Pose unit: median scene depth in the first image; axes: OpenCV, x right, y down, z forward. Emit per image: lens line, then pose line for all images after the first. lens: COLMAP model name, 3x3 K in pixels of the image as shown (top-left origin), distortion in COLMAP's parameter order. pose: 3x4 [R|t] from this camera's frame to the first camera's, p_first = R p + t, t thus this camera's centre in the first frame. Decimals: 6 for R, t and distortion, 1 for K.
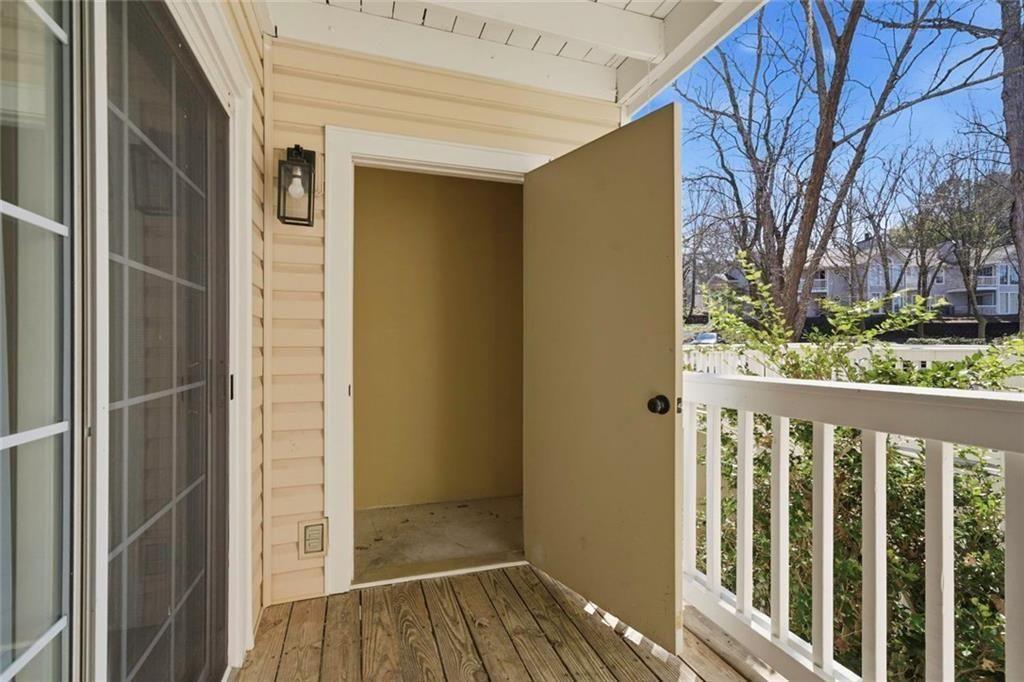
lens RADIAL K [[461.5, 0, 512.7], [0, 461.5, 342.5], [0, 0, 1]] dist [-0.000939, 0.000314]
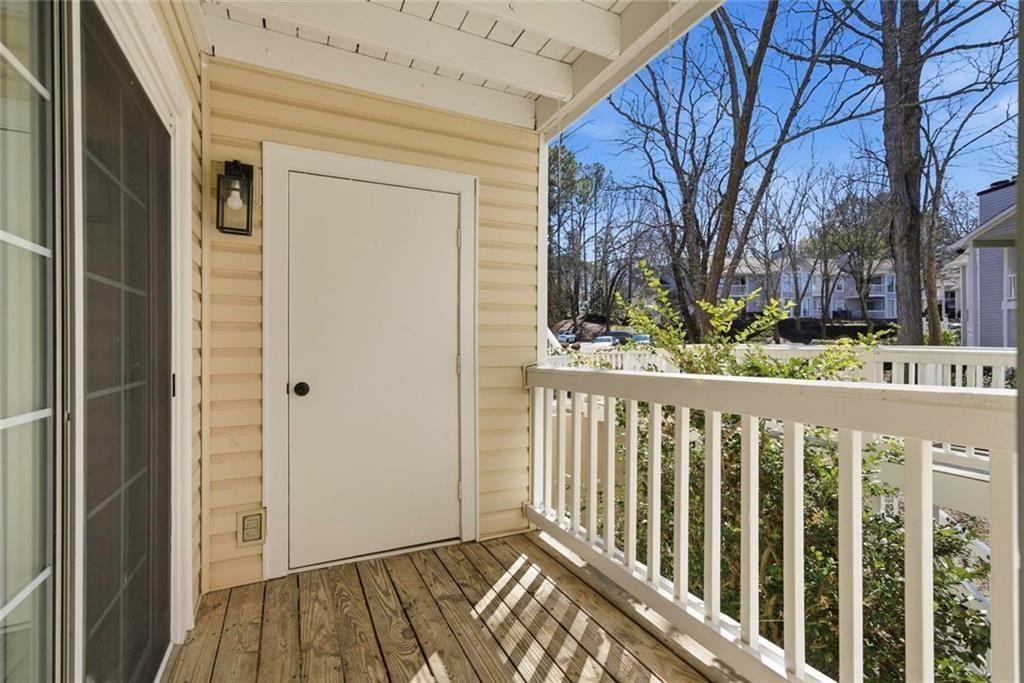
lens RADIAL K [[461.5, 0, 512.7], [0, 461.5, 343.0], [0, 0, 1]] dist [-0.000939, 0.000314]
pose [[0.992566, -0.002164, 0.121689, 0.037990], [0.002437, 0.999995, -0.002098, 0.001068], [-0.121683, 0.002379, 0.992566, -0.131150]]
